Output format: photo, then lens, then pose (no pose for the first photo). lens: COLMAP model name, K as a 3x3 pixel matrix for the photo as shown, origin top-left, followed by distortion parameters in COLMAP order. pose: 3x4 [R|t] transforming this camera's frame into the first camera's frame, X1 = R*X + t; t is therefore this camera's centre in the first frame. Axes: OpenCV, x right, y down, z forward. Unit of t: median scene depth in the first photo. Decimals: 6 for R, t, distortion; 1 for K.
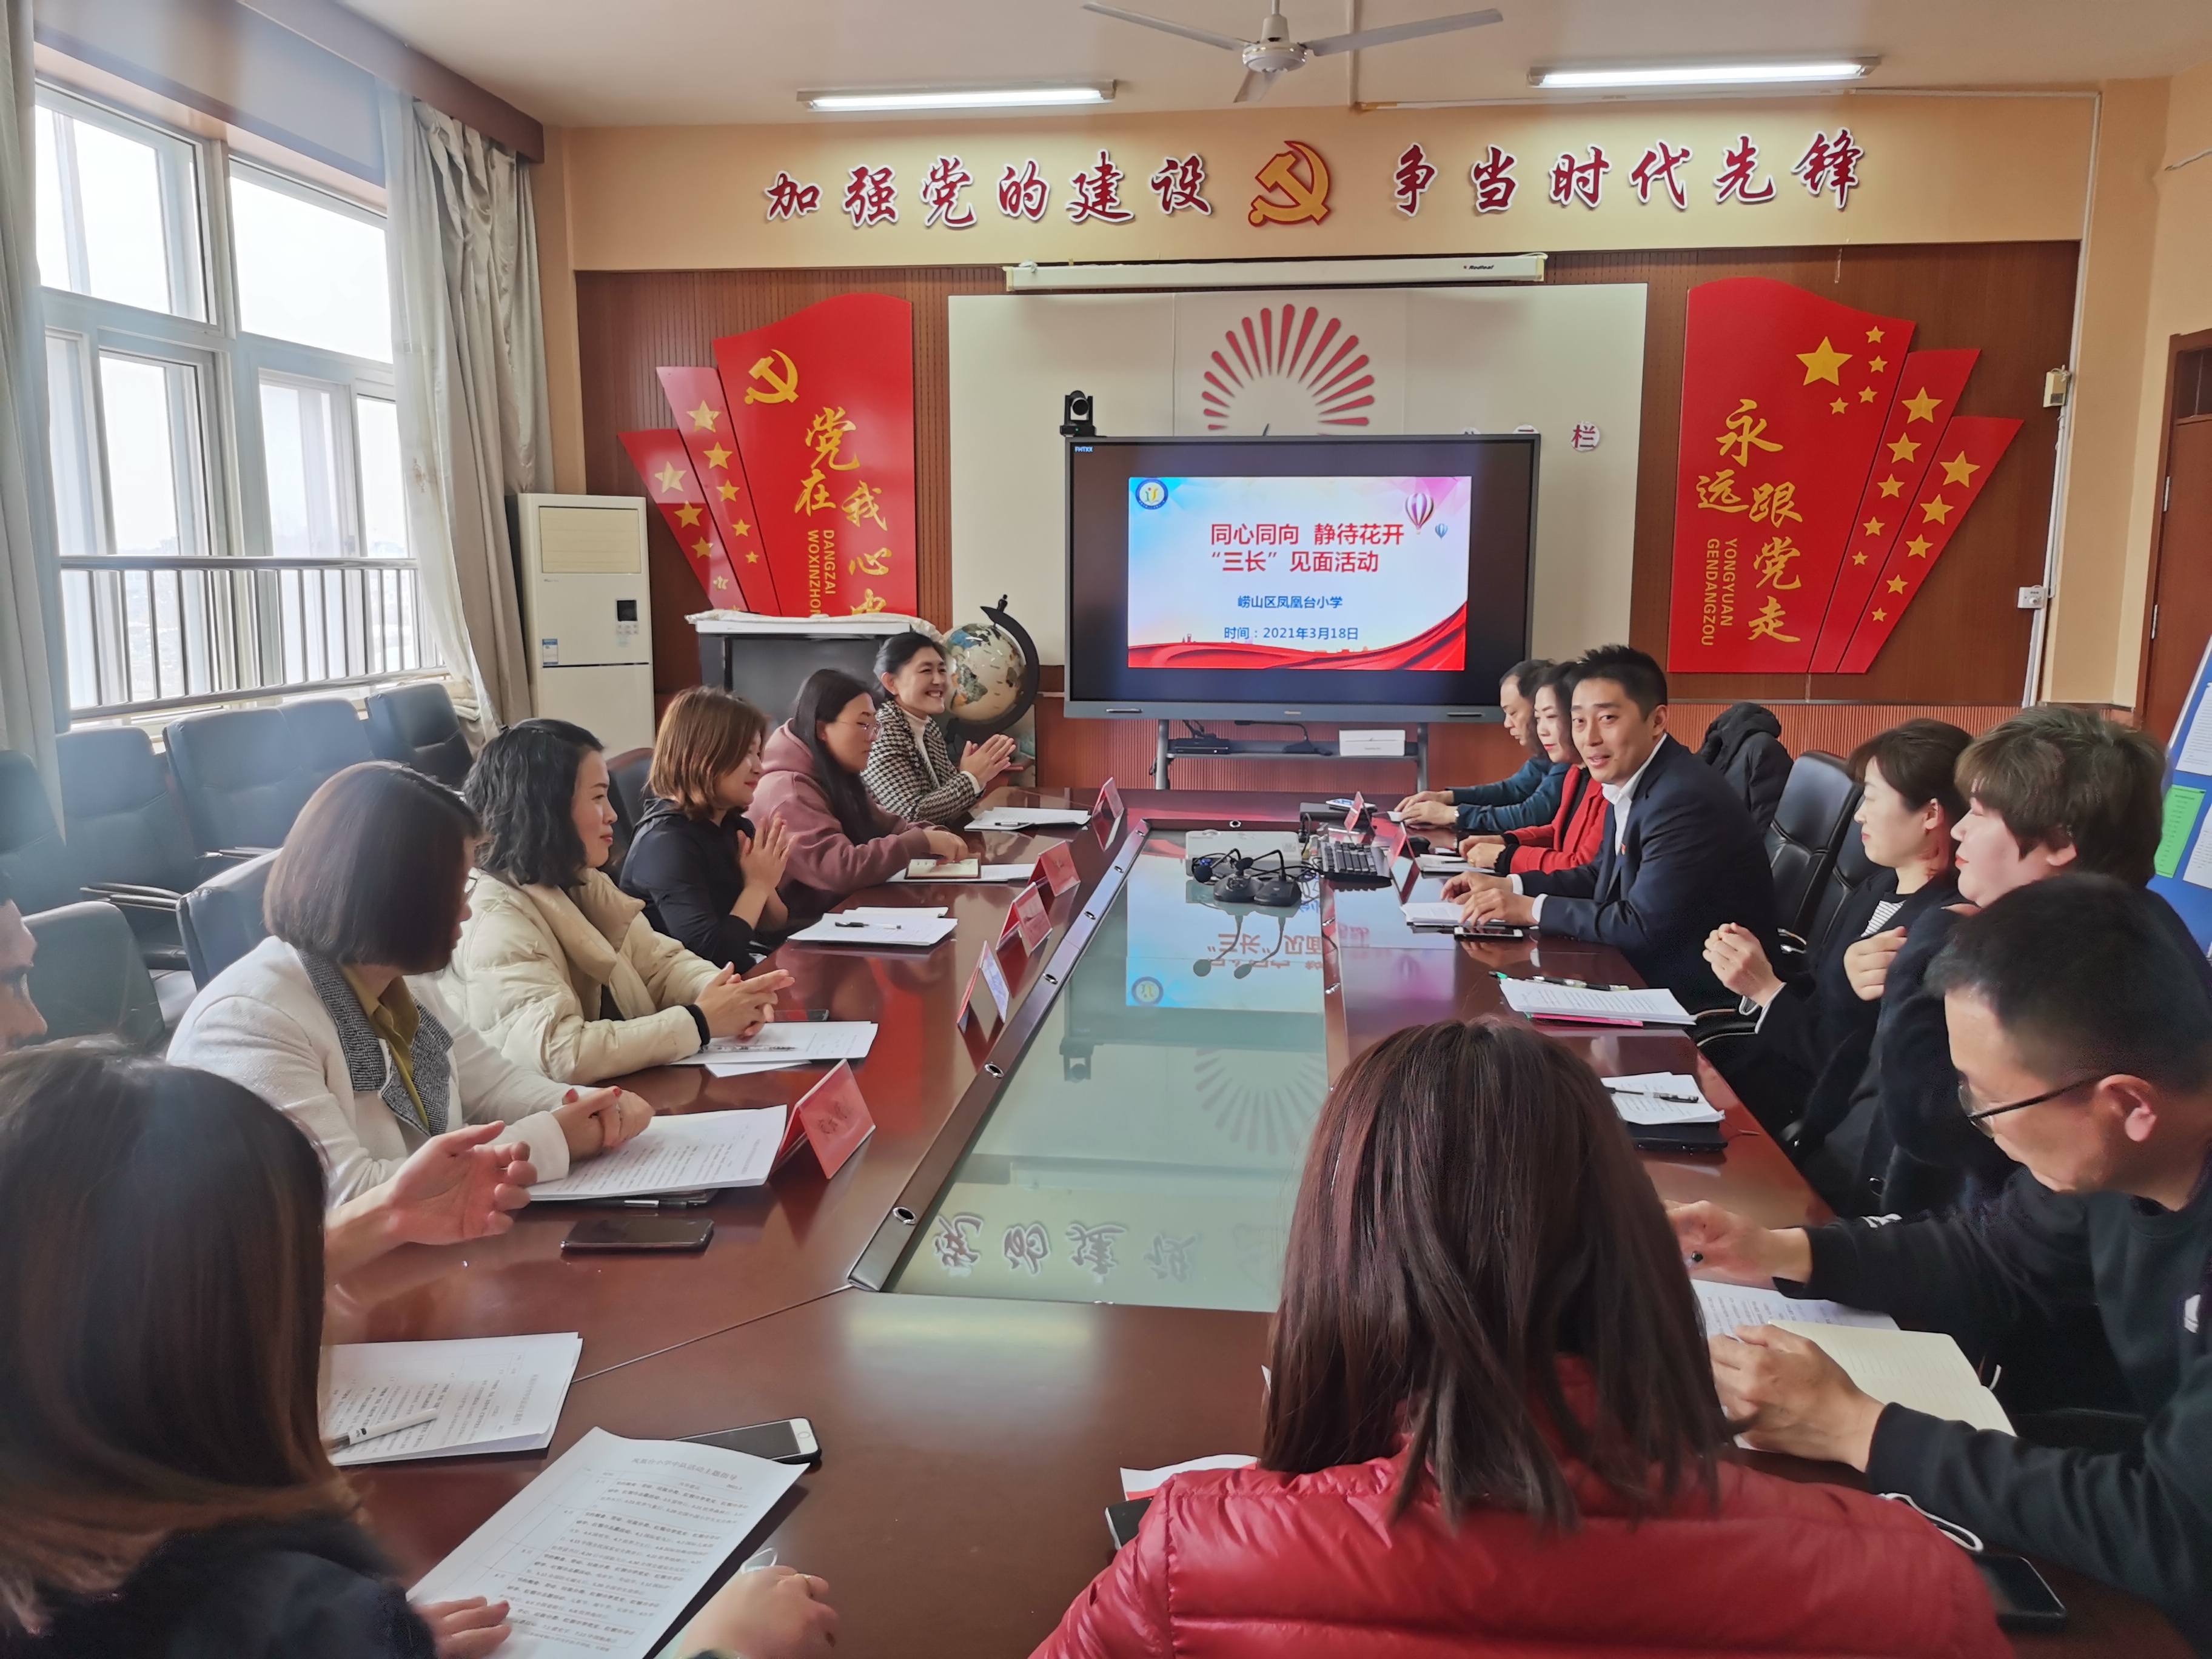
lens RADIAL K [[1702.4, 0, 1103.7], [0, 1702.4, 826.5], [0, 0, 1]] dist [0.047433, -0.034489]
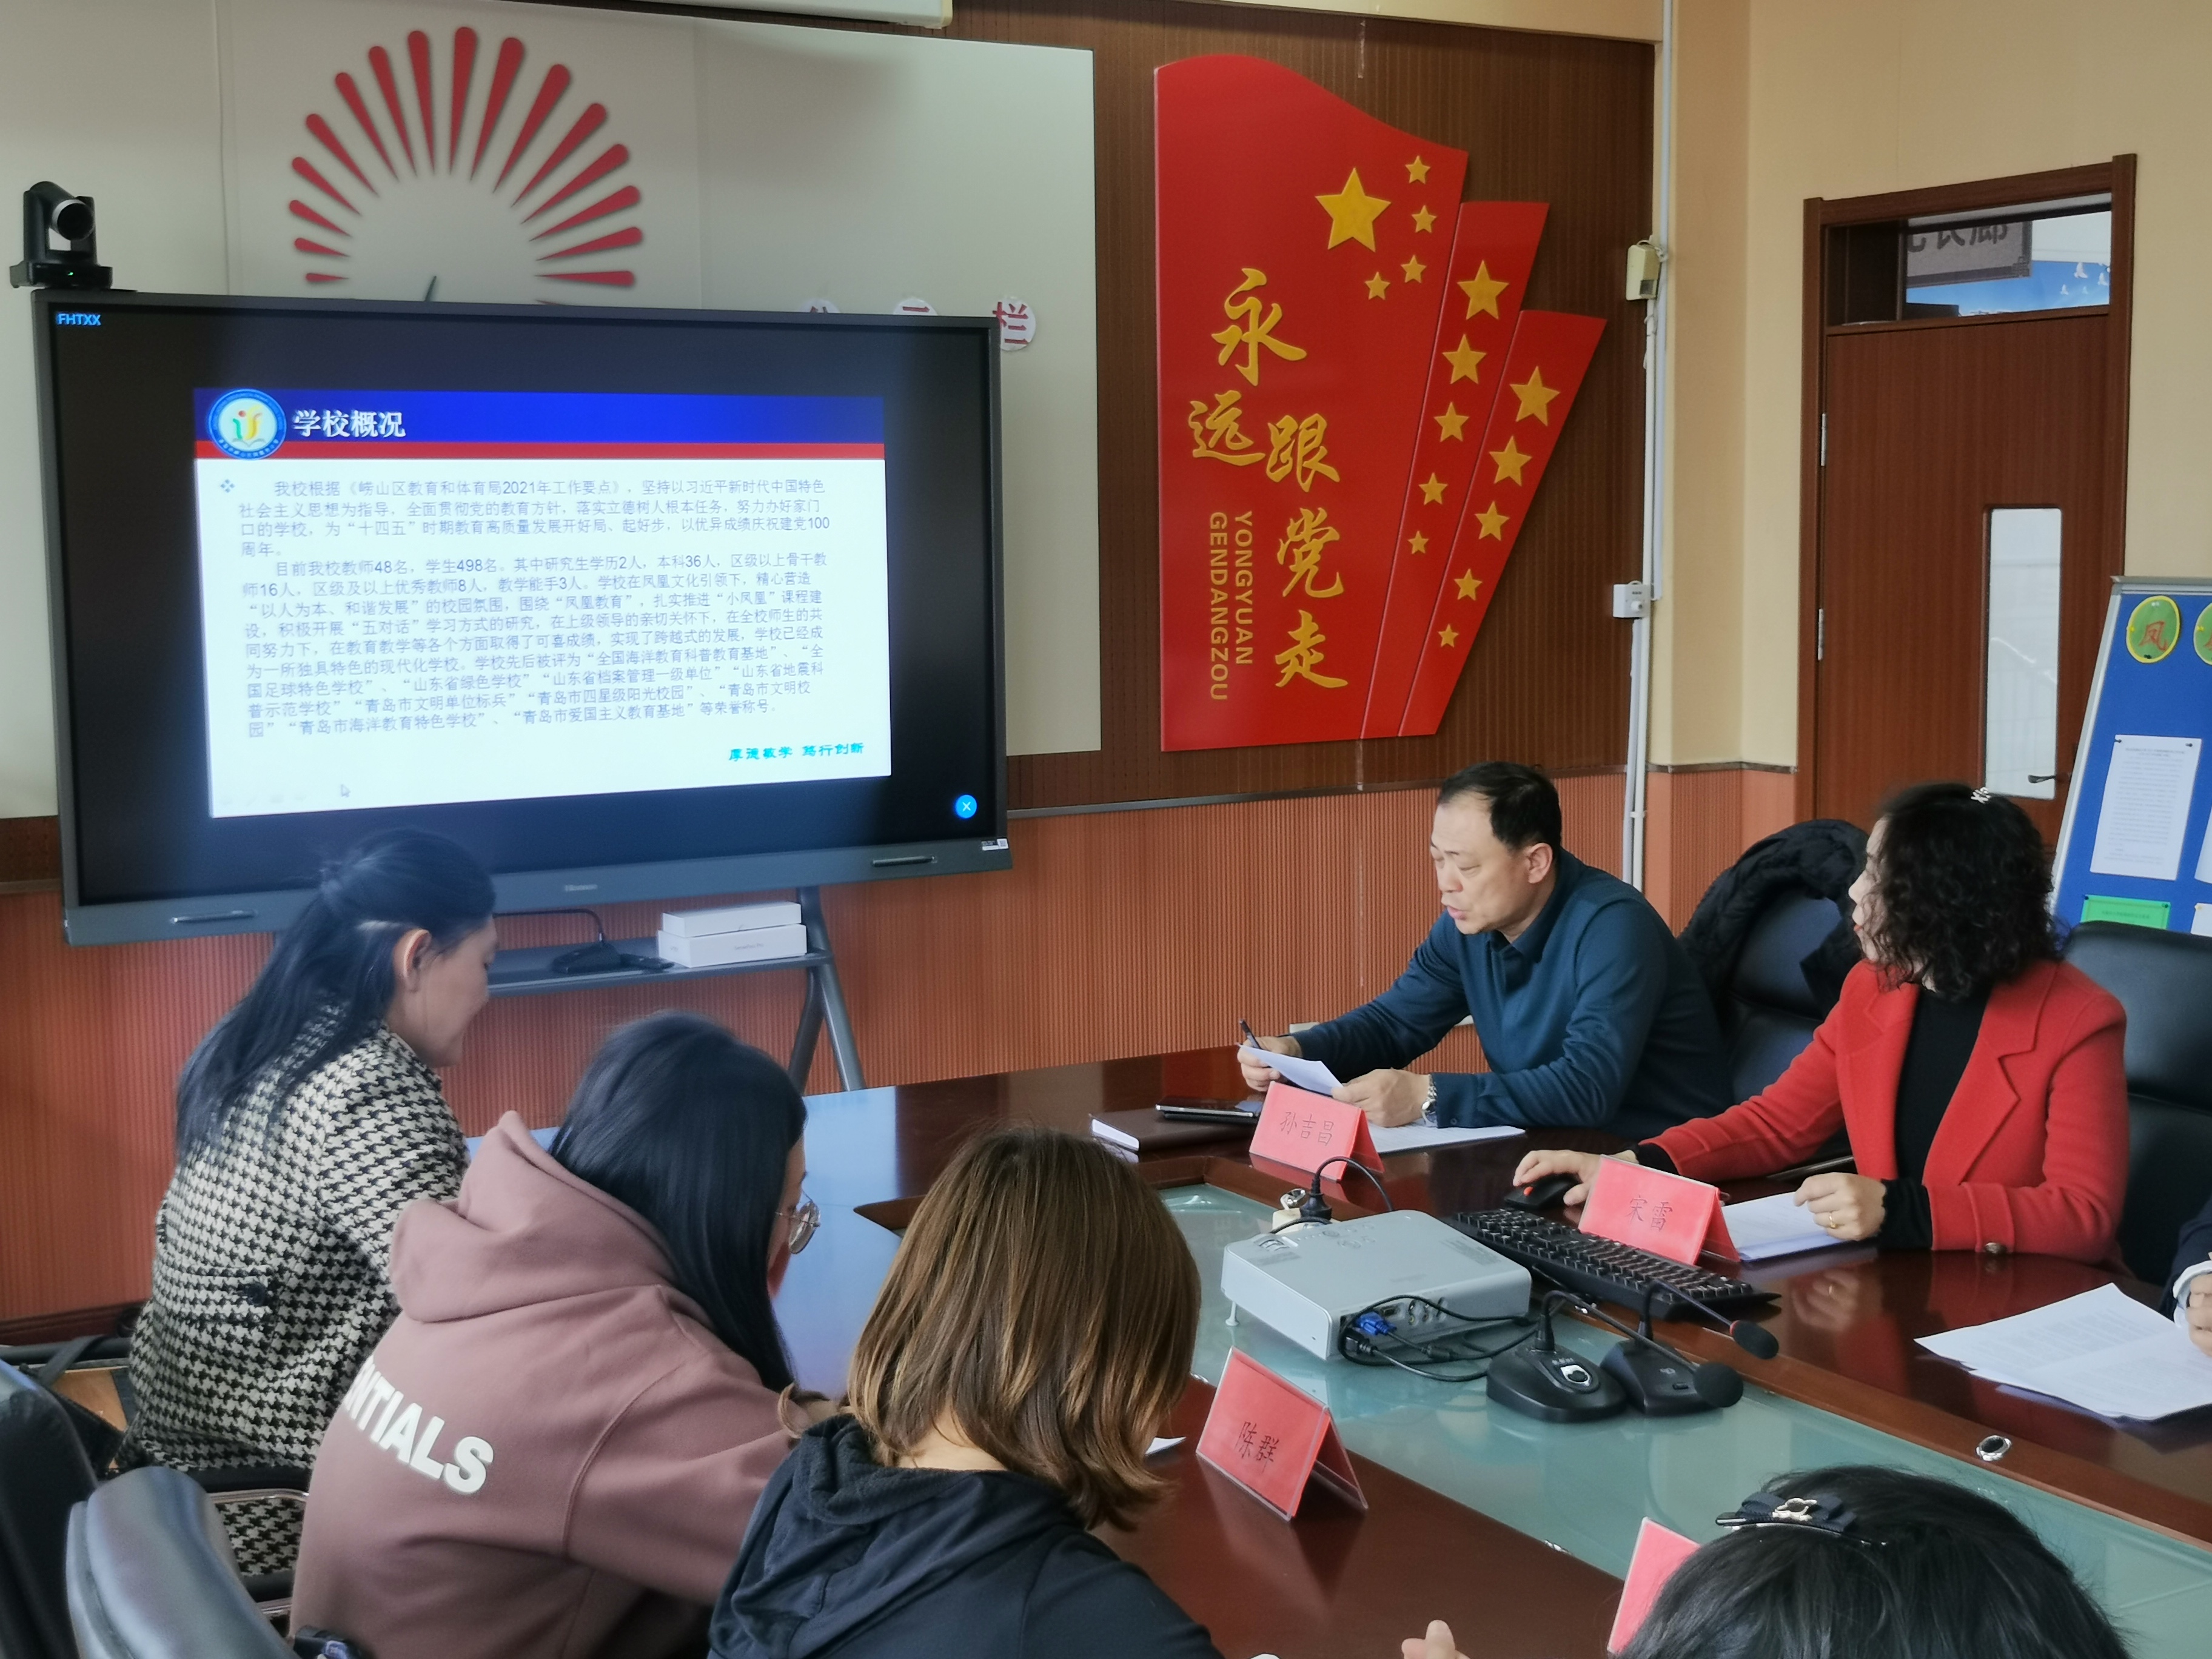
lens RADIAL K [[2872.5, 0, 1070.9], [0, 2872.5, 820.3], [0, 0, 1]] dist [0.040099, 0.000000]
pose [[0.801338, -0.077599, 0.593158, -0.251000], [0.102603, 0.994686, -0.008485, -0.064617], [-0.589348, 0.067659, 0.805041, 0.278371]]
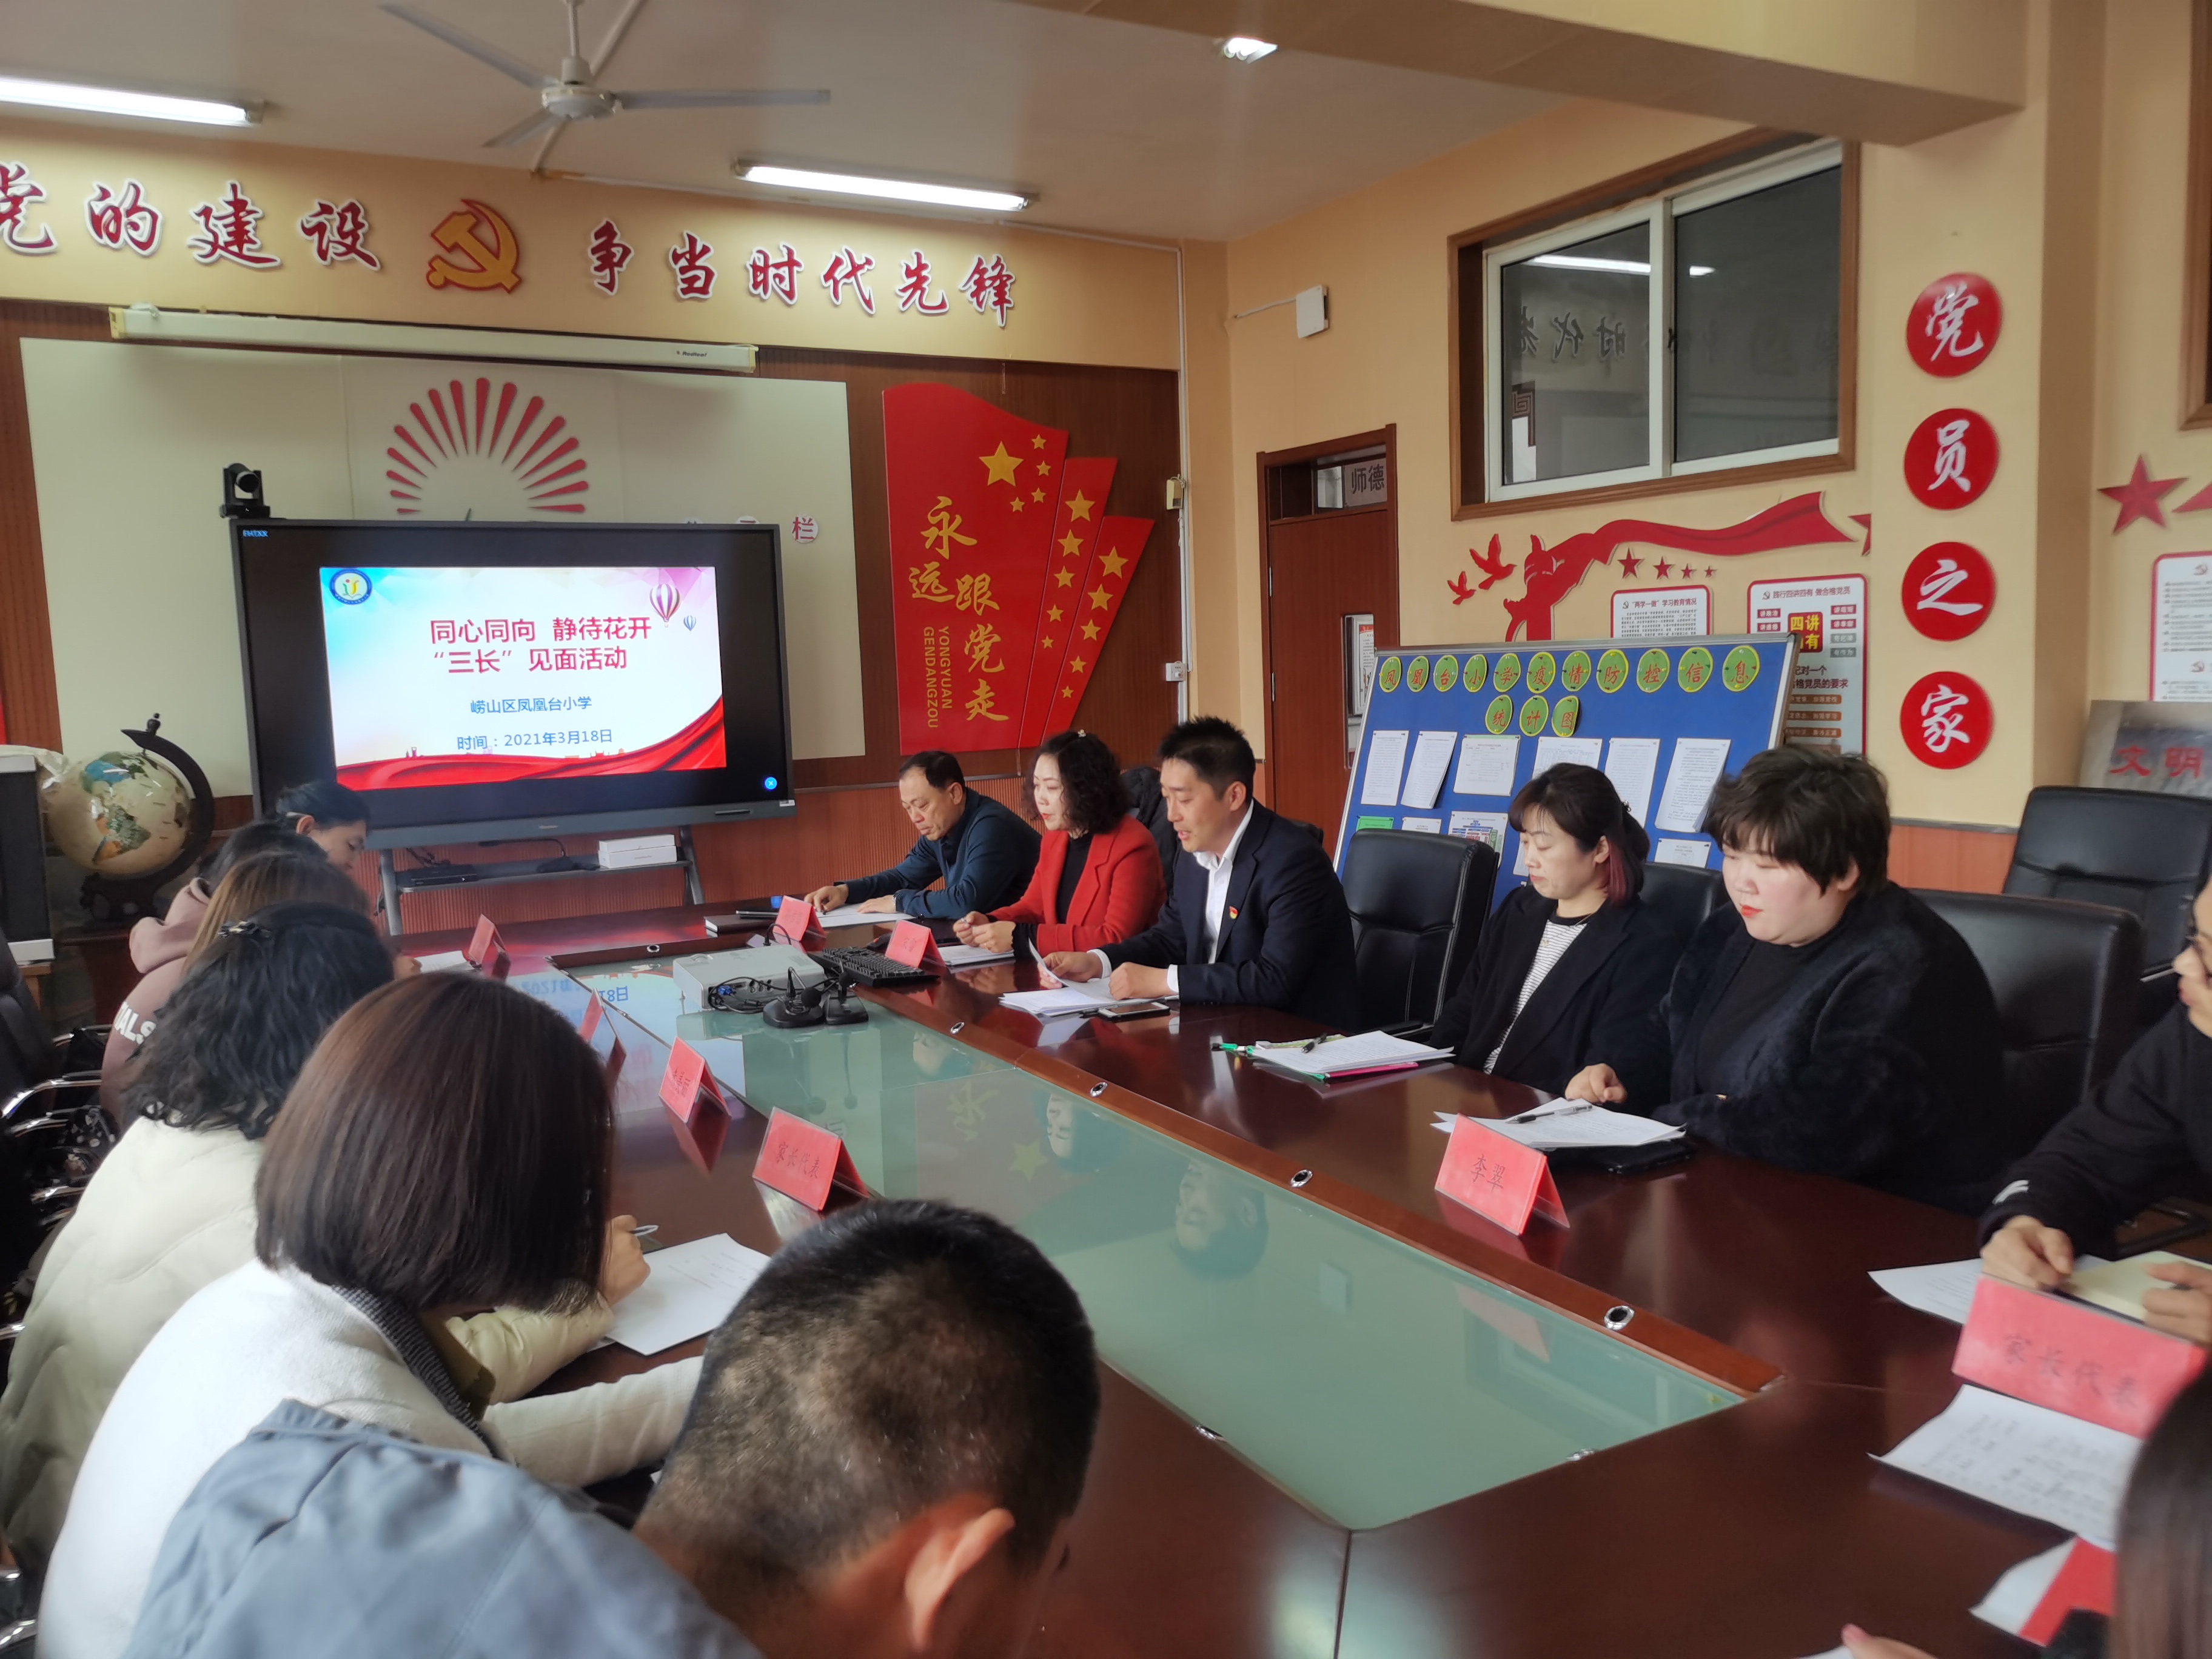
lens RADIAL K [[1702.4, 0, 1093.9], [0, 1702.4, 821.1], [0, 0, 1]] dist [0.047433, -0.034489]
pose [[0.813846, -0.088695, 0.574272, -0.171146], [0.124539, 0.991941, -0.023291, -0.013413], [-0.567579, 0.090474, 0.818333, 0.101792]]
